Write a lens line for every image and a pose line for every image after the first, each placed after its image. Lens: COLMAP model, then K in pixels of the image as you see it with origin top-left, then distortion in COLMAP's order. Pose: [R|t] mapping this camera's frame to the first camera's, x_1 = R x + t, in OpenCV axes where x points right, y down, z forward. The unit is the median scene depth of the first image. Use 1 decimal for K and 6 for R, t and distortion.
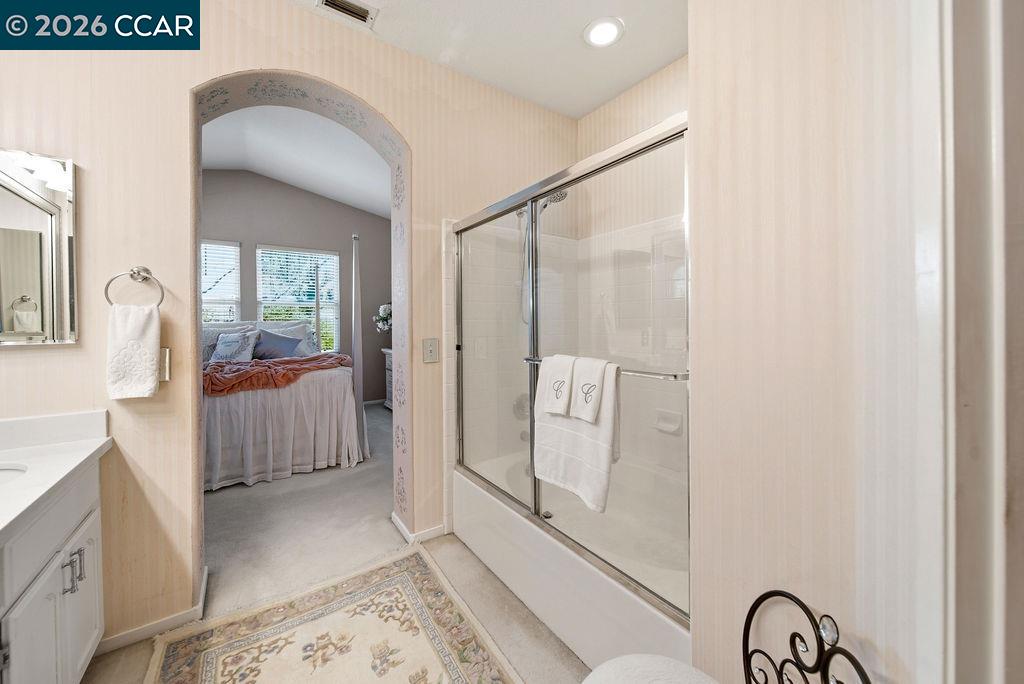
lens RADIAL K [[384.4, 0, 512.2], [0, 384.4, 318.0], [0, 0, 1]] dist [0.000028, -0.000228]
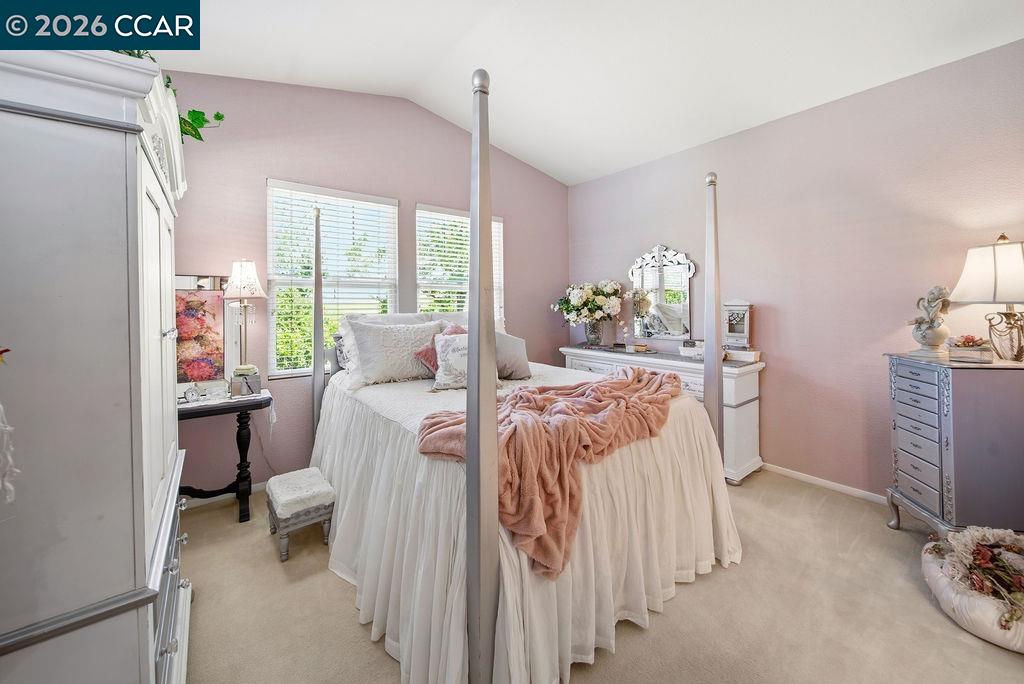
lens RADIAL K [[384.4, 0, 512.2], [0, 384.4, 318.0], [0, 0, 1]] dist [0.000028, -0.000228]
pose [[0.998738, -0.000831, 0.050223, -0.701333], [-0.001273, 0.999123, 0.041854, -0.014356], [-0.050214, -0.041865, 0.997861, 0.368723]]
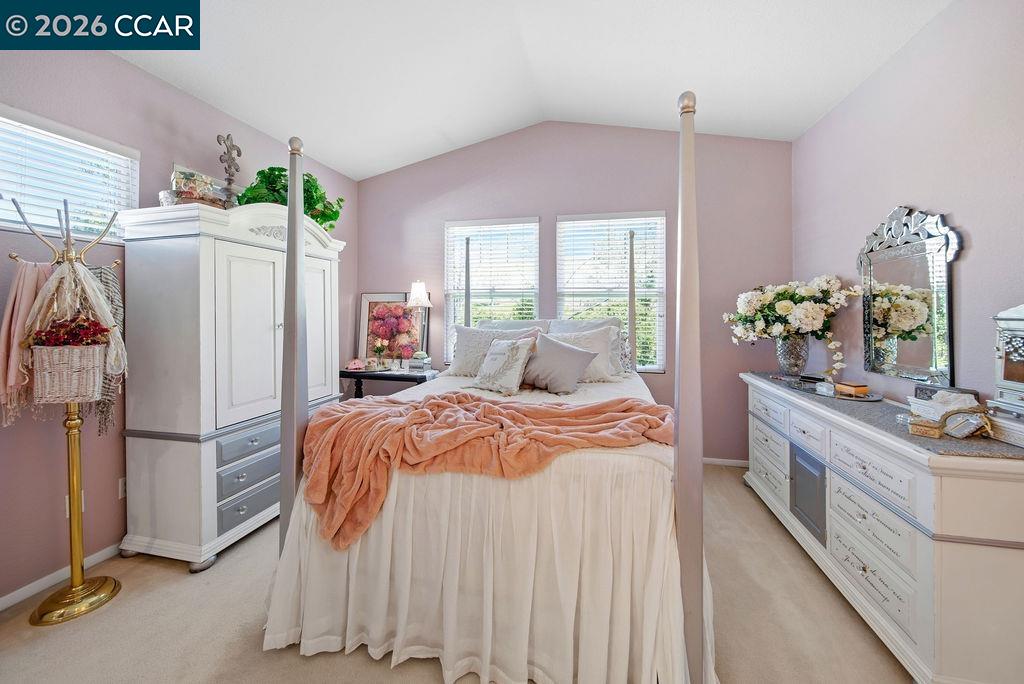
lens RADIAL K [[384.4, 0, 512.2], [0, 384.4, 318.0], [0, 0, 1]] dist [0.000028, -0.000228]
pose [[0.670416, 0.019843, -0.741720, -0.224681], [-0.003515, 0.999716, 0.023568, -0.014960], [0.741977, -0.013193, 0.670295, 0.579414]]
